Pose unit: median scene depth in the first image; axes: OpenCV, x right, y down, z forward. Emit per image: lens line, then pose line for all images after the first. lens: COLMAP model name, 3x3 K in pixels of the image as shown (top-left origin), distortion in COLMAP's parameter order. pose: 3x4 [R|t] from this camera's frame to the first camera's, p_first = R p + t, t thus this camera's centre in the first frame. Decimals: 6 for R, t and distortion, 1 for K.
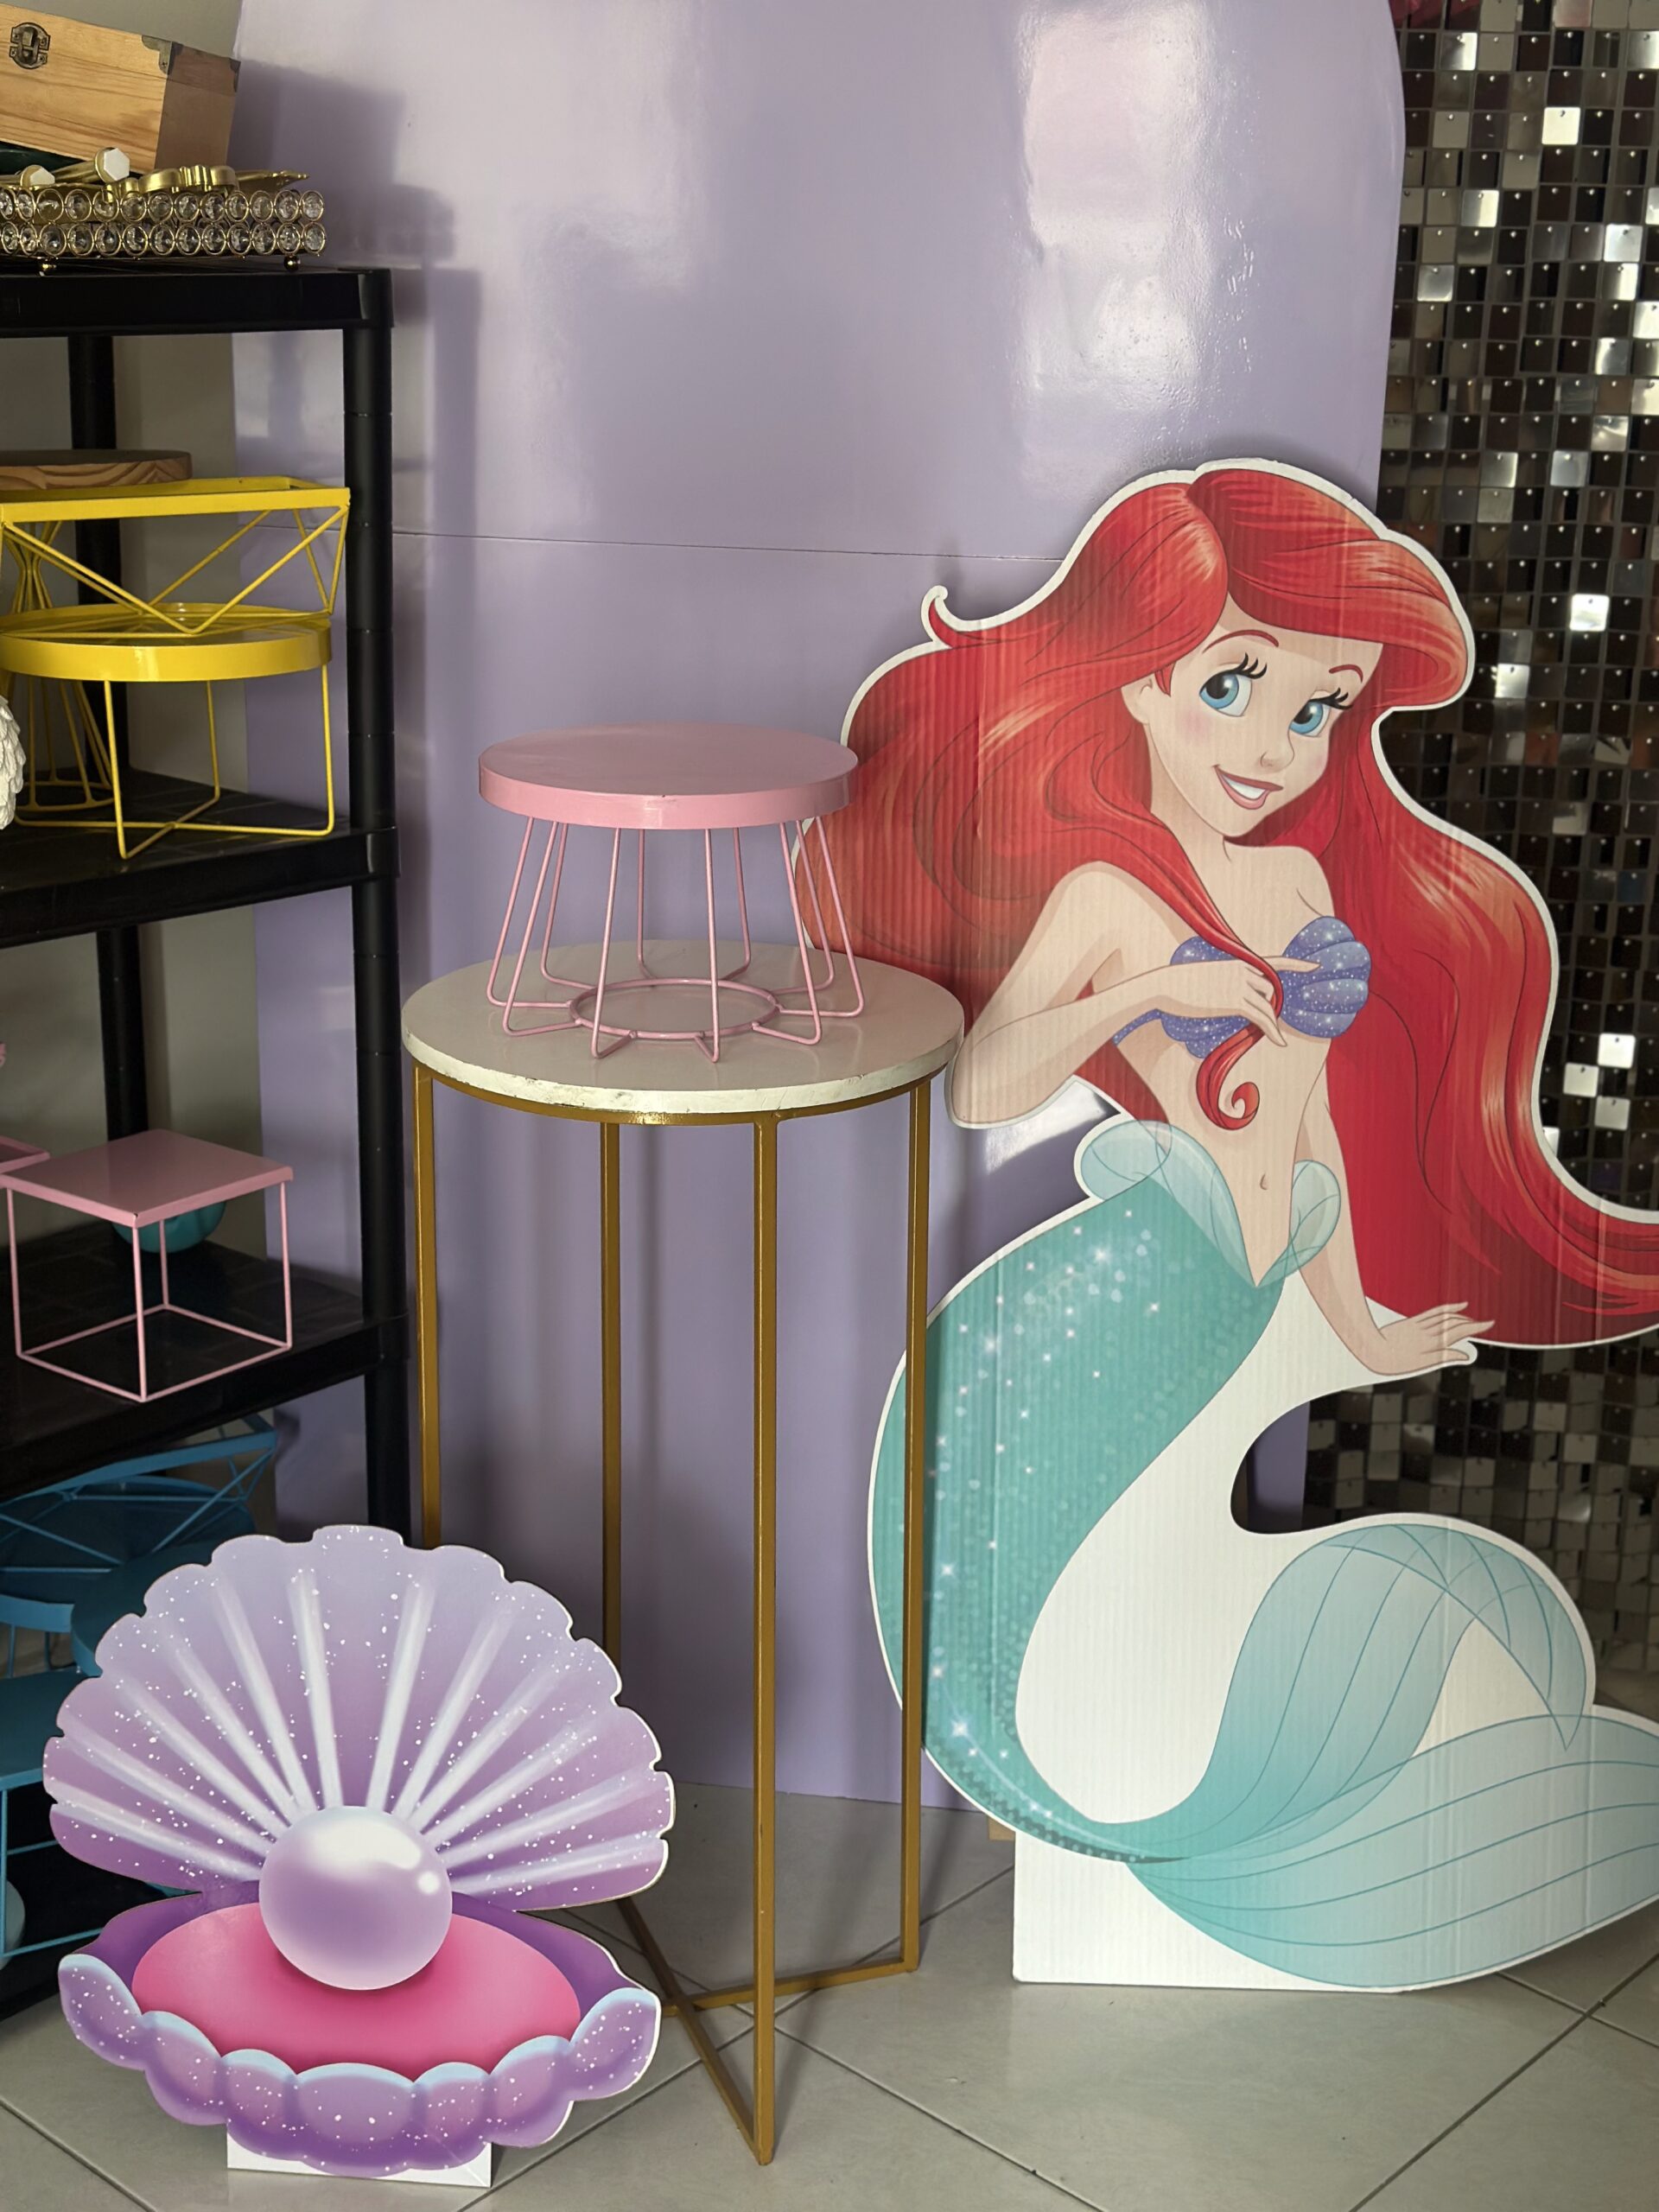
lens RADIAL K [[3117.6, 0, 815.9], [0, 3117.6, 1124.2], [0, 0, 1]] dist [0.124566, 0.000000]
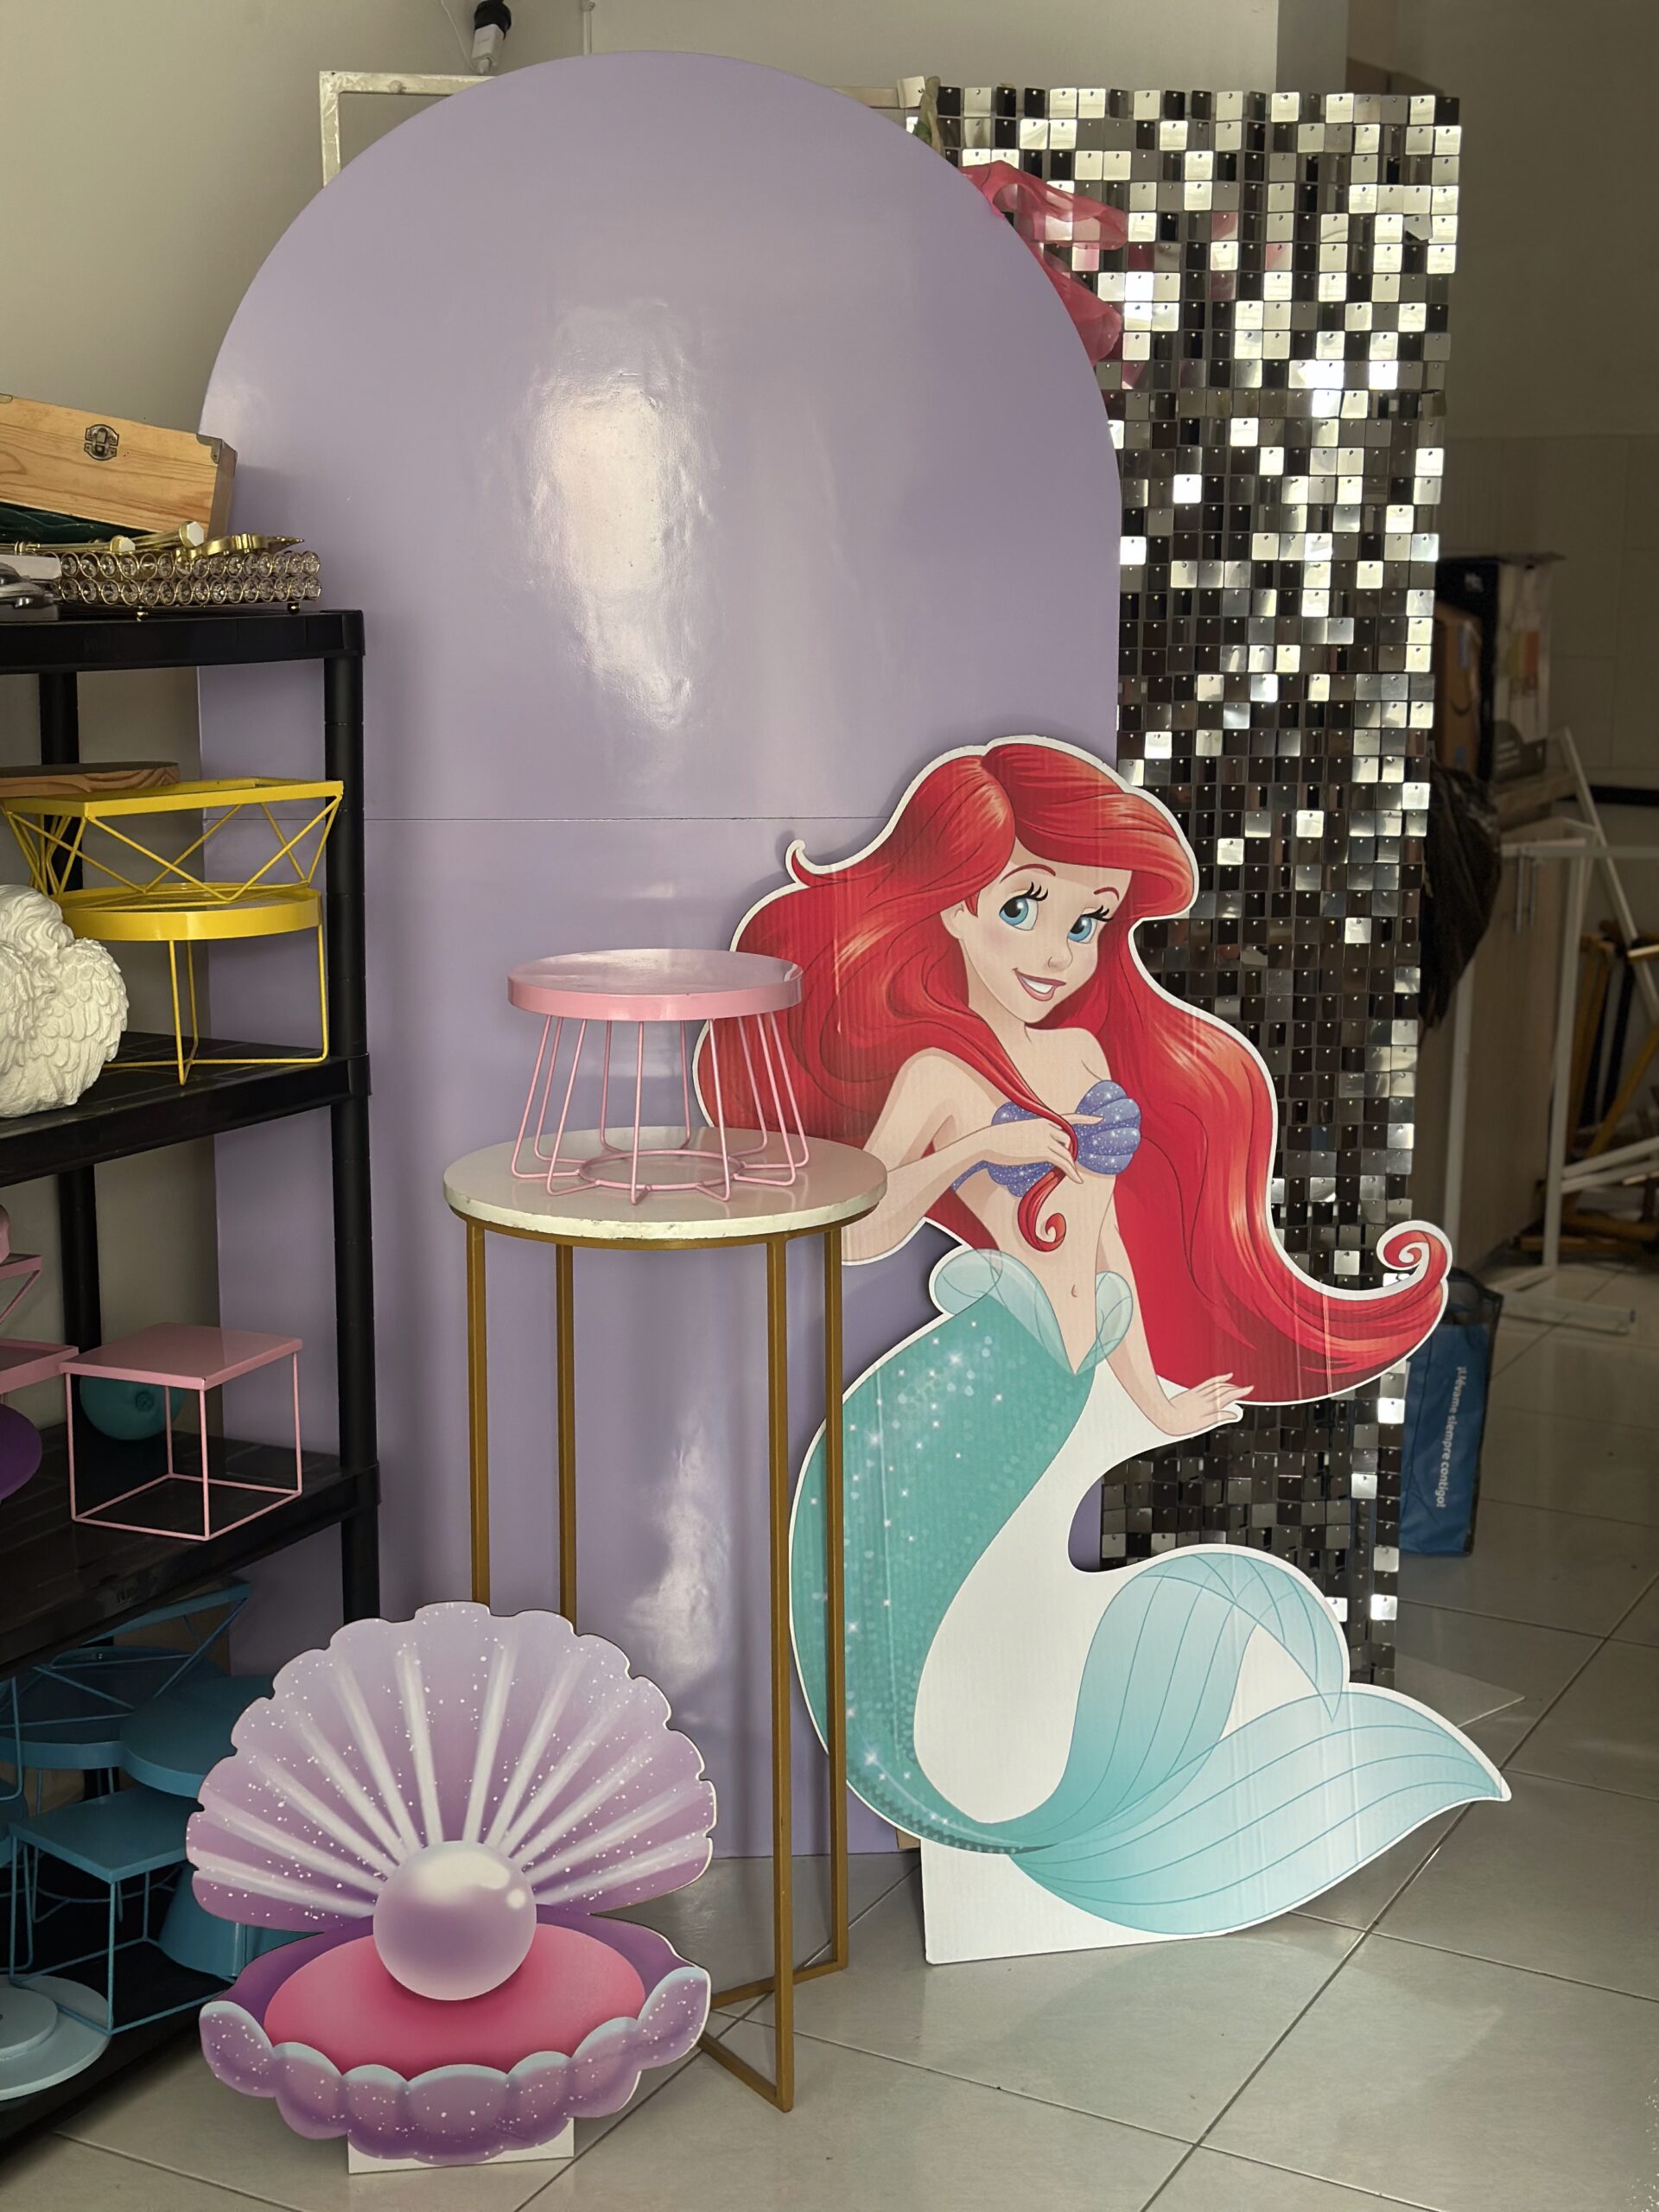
lens RADIAL K [[3117.6, 0, 814.6], [0, 3117.6, 1119.1], [0, 0, 1]] dist [0.124566, 0.000000]
pose [[0.971483, -0.060890, 0.229158, -0.249746], [0.084963, 0.991682, -0.096684, 0.063812], [-0.221365, 0.113397, 0.968576, -0.218731]]
